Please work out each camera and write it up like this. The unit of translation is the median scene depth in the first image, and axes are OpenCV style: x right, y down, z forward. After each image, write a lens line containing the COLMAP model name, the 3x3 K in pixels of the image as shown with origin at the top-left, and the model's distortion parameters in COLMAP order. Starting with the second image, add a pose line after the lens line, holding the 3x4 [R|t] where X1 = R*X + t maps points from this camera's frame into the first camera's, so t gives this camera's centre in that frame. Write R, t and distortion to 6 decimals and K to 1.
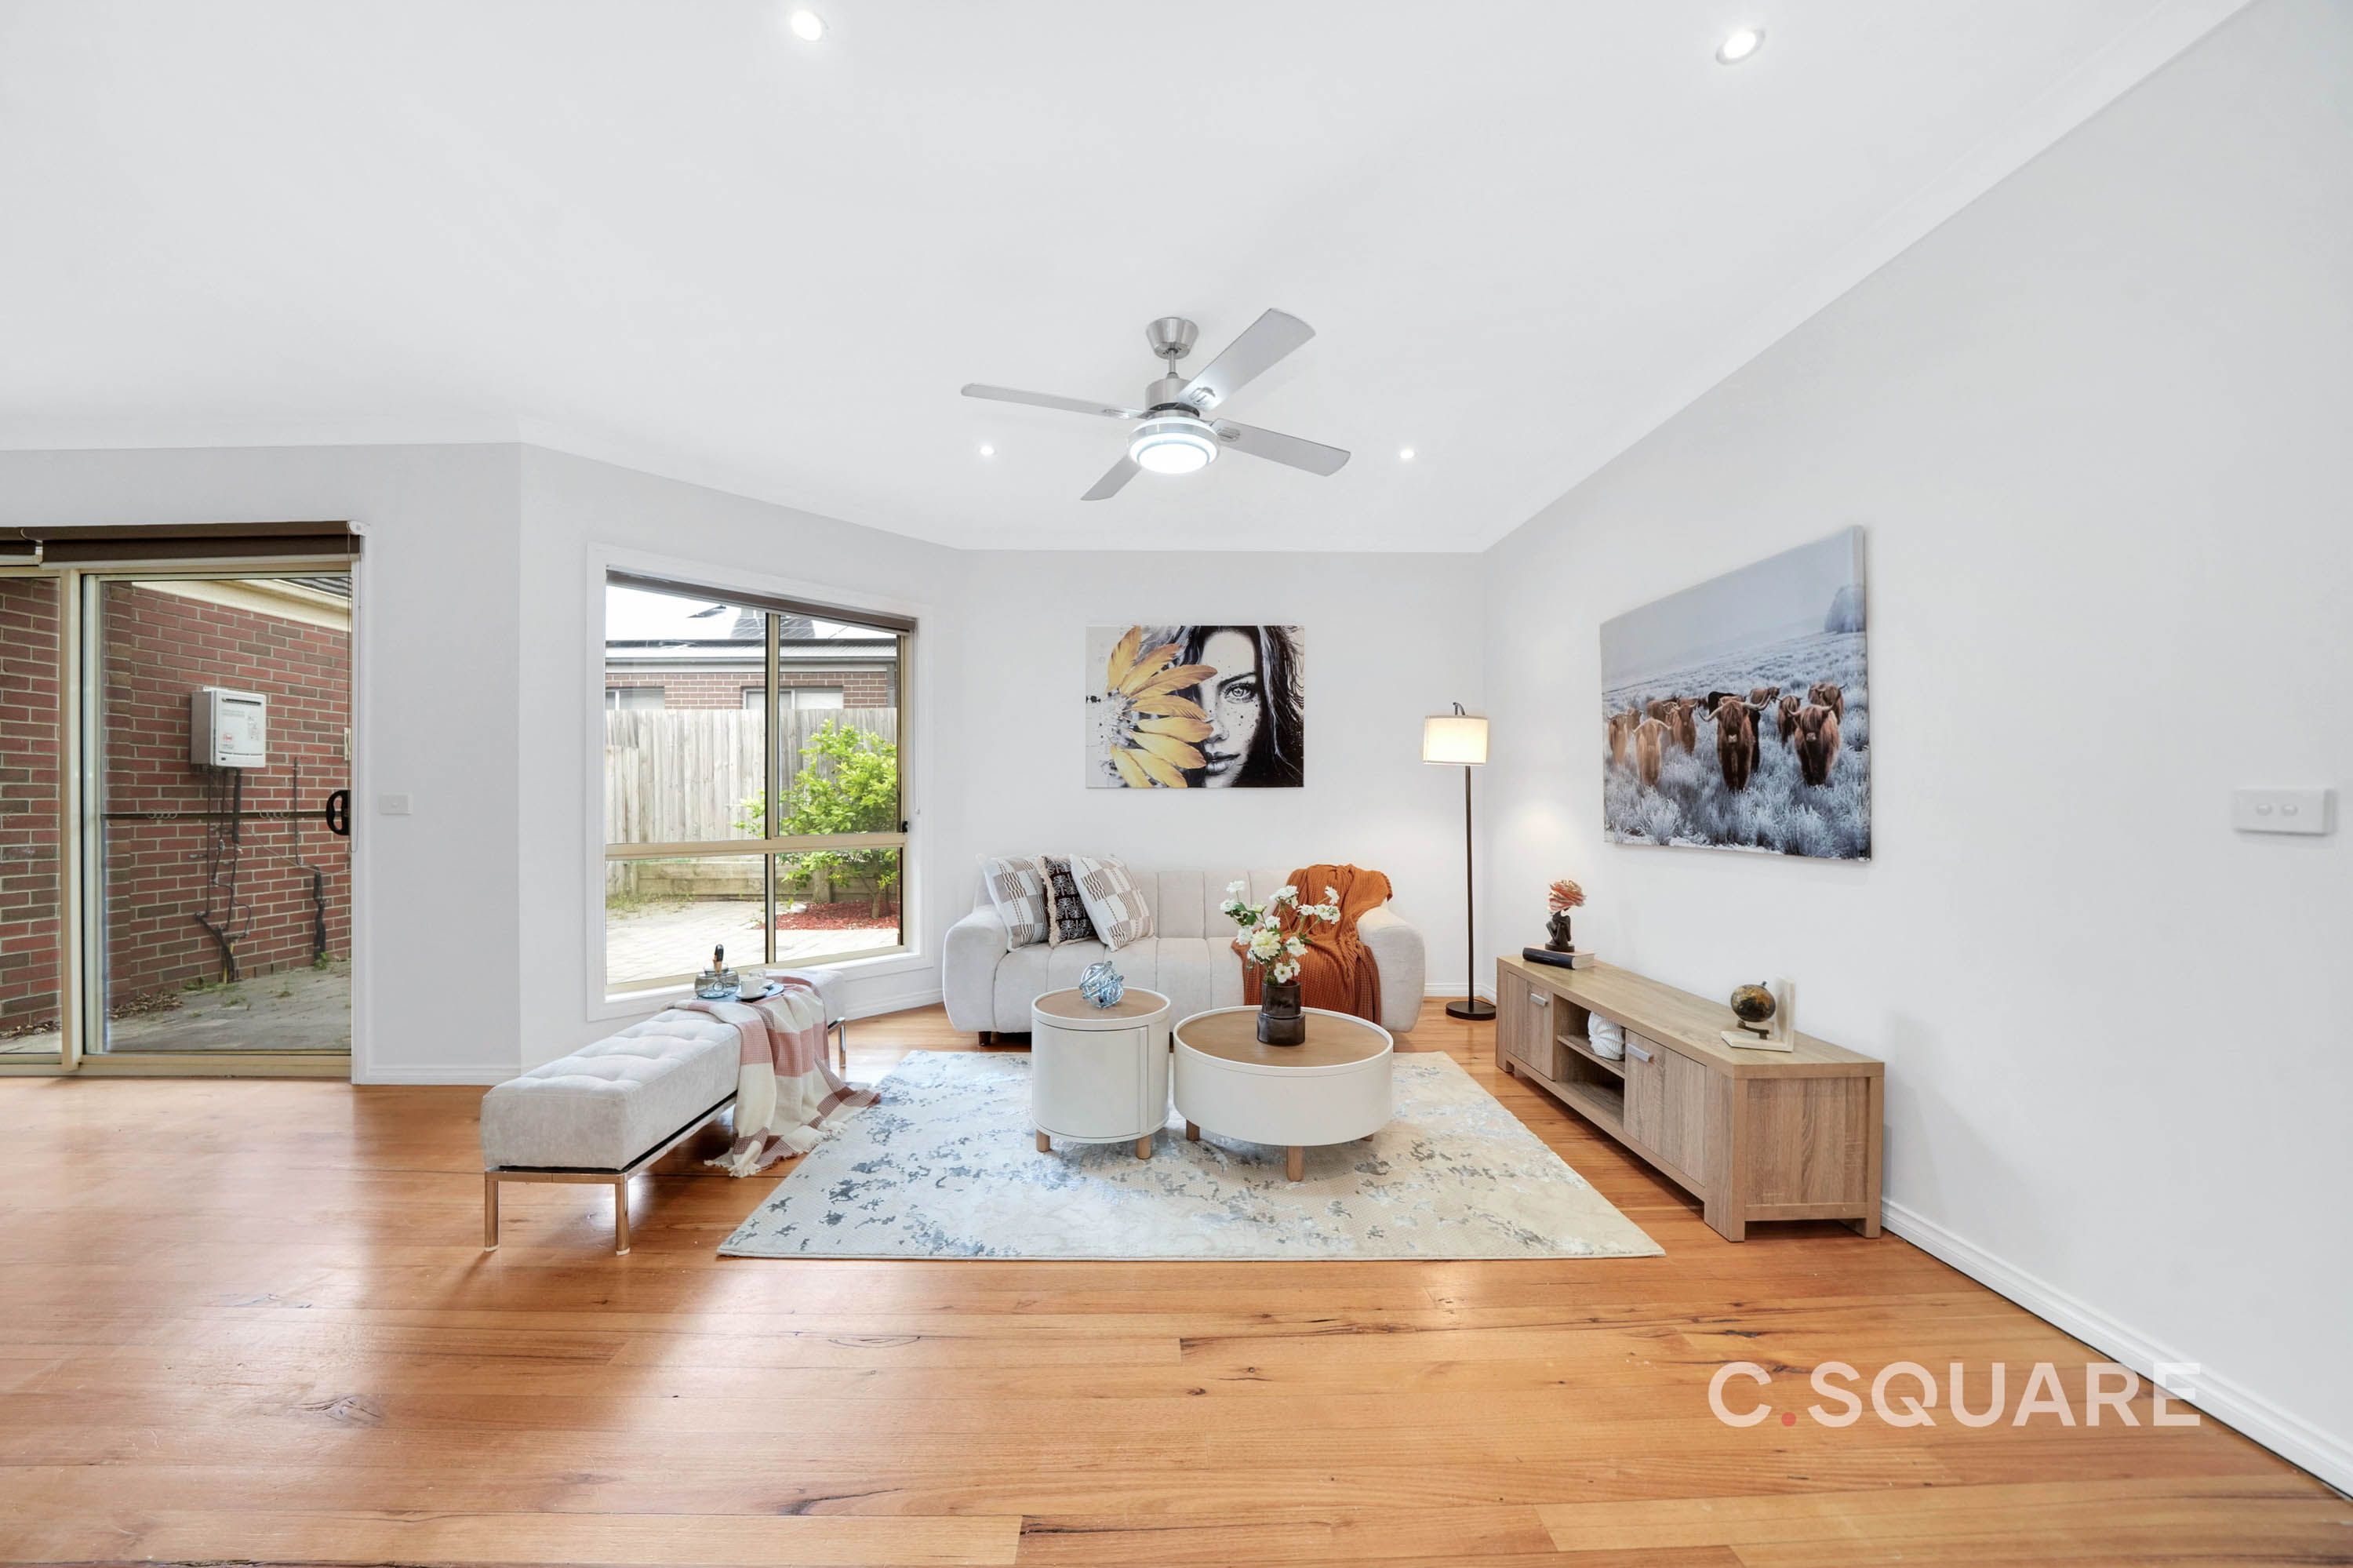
lens RADIAL K [[827.2, 0, 1155.6], [0, 827.2, 805.7], [0, 0, 1]] dist [-0.021294, 0.000120]
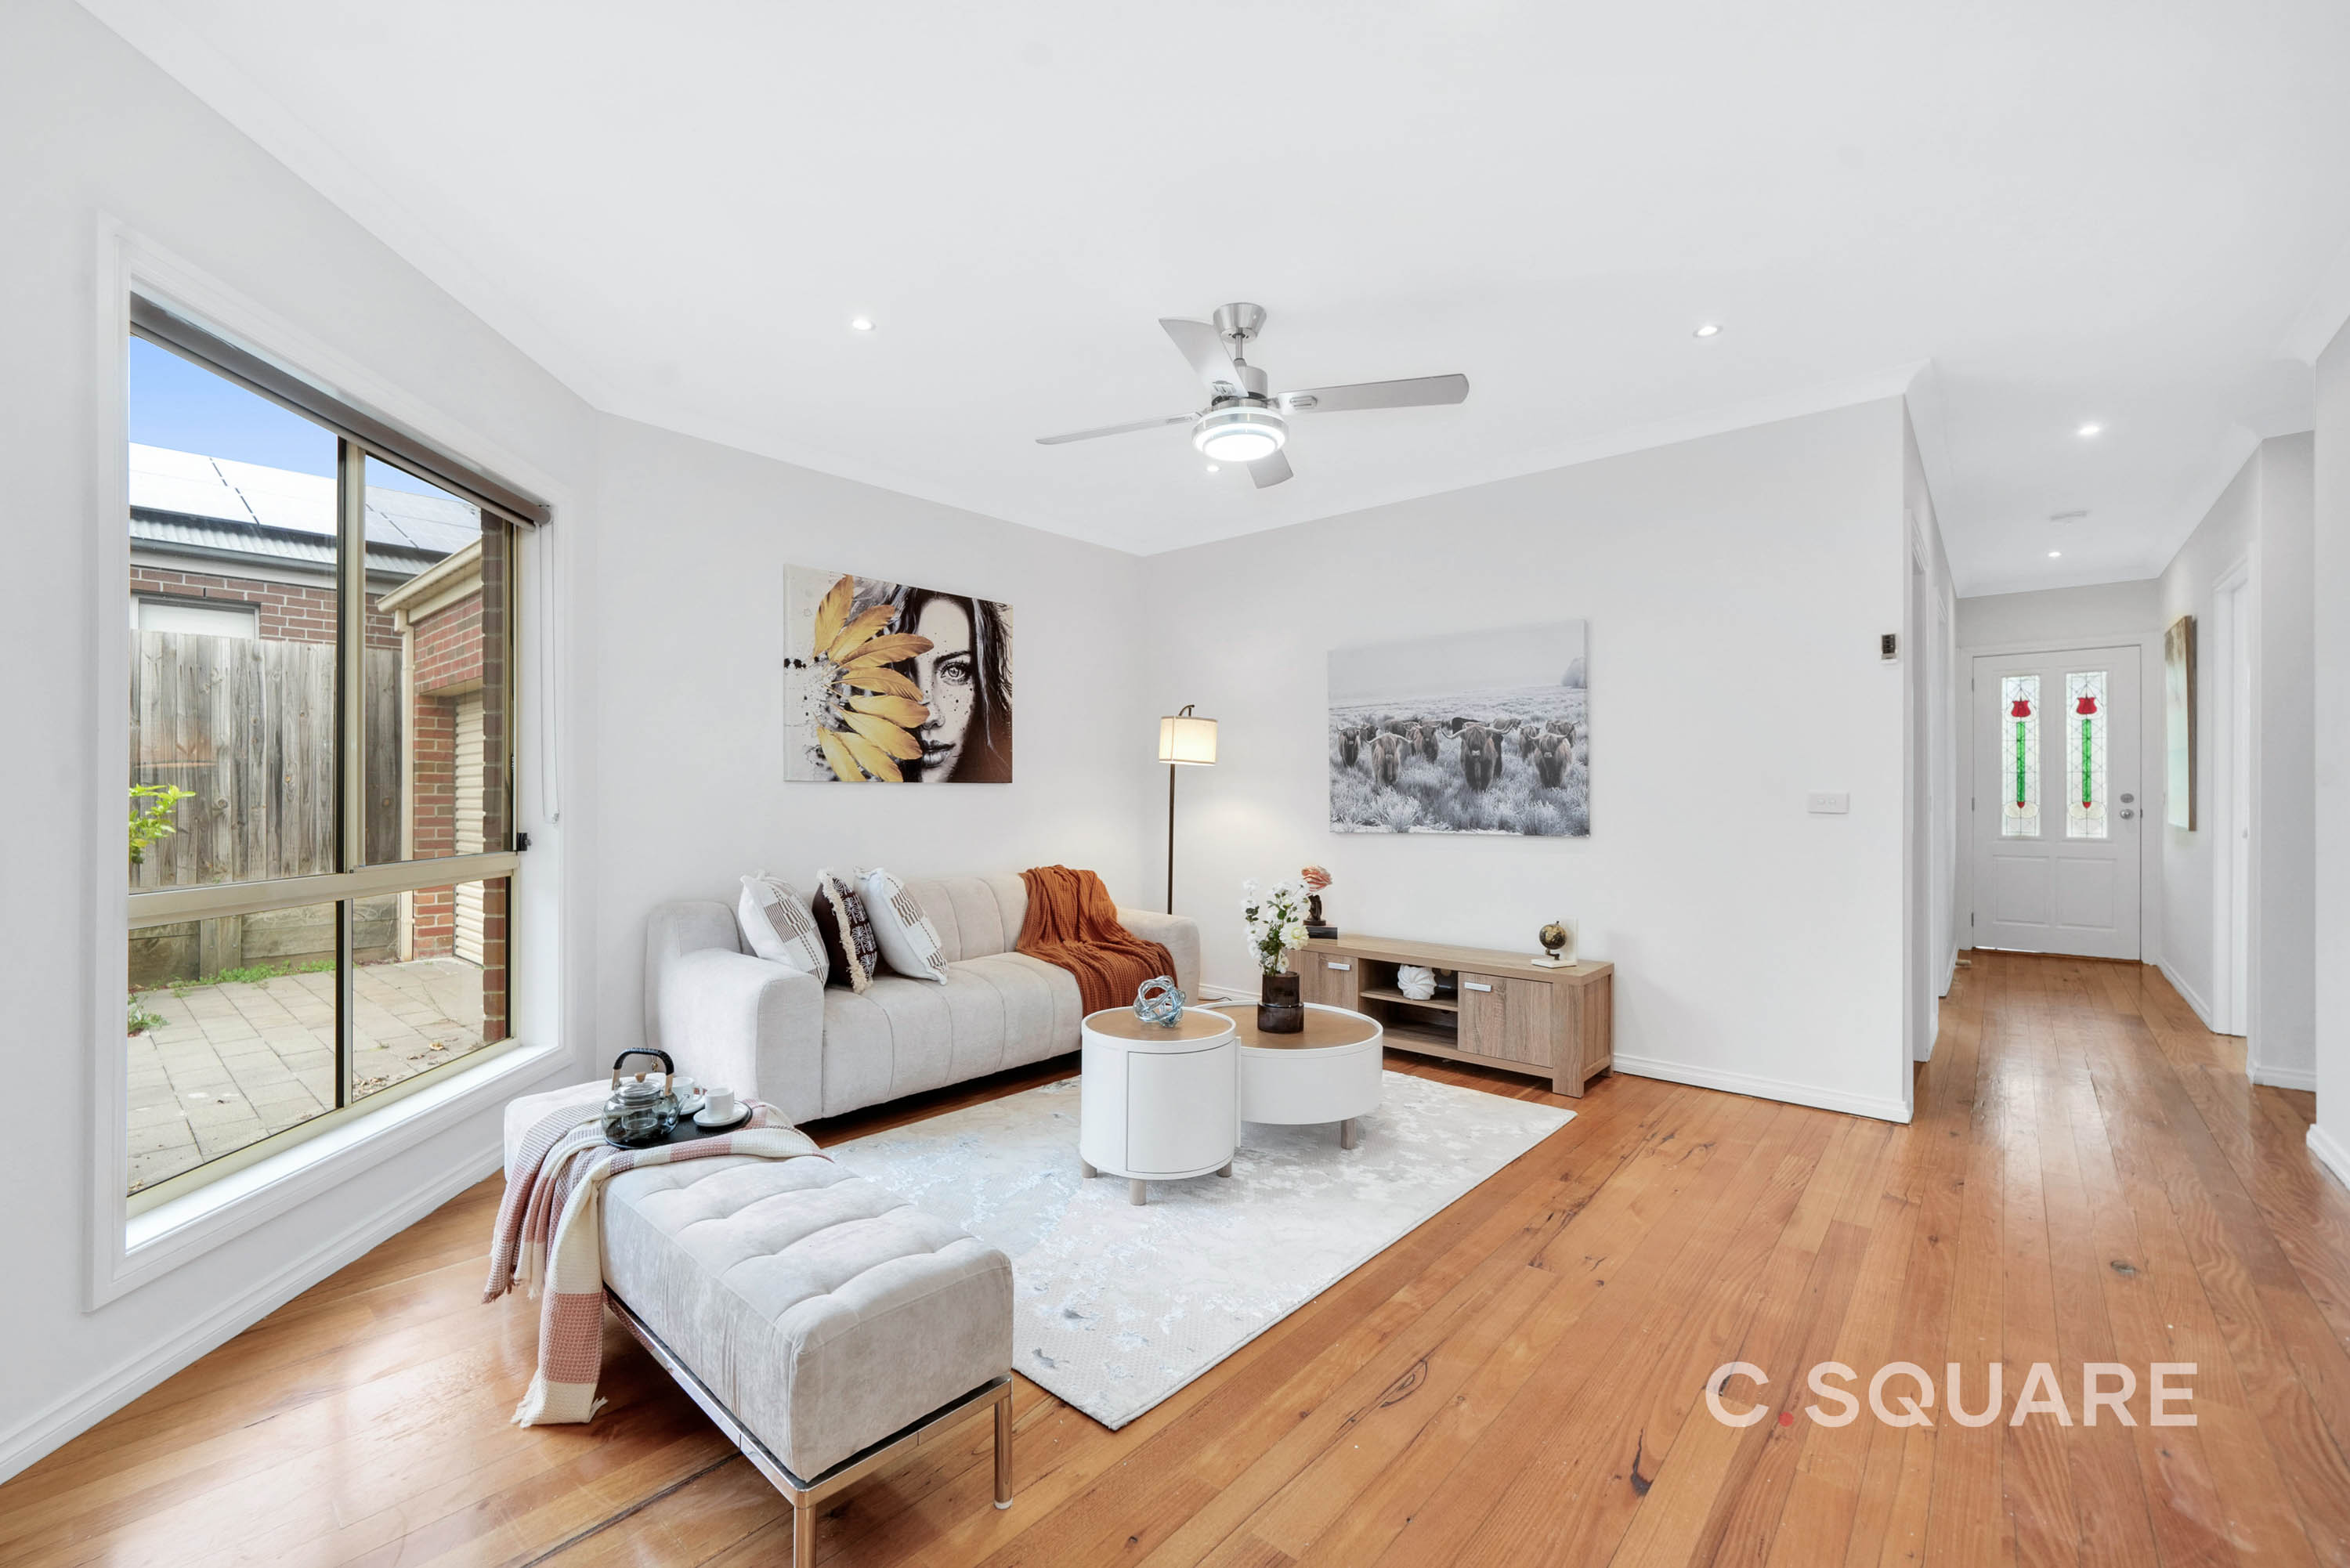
lens RADIAL K [[985.3, 0, 1098.3], [0, 985.3, 792.0], [0, 0, 1]] dist [-0.001821, -0.000115]
pose [[0.683303, 0.003127, 0.730129, -0.543352], [0.005246, 0.999944, -0.009192, -0.002343], [-0.730116, 0.010111, 0.683248, 0.190092]]
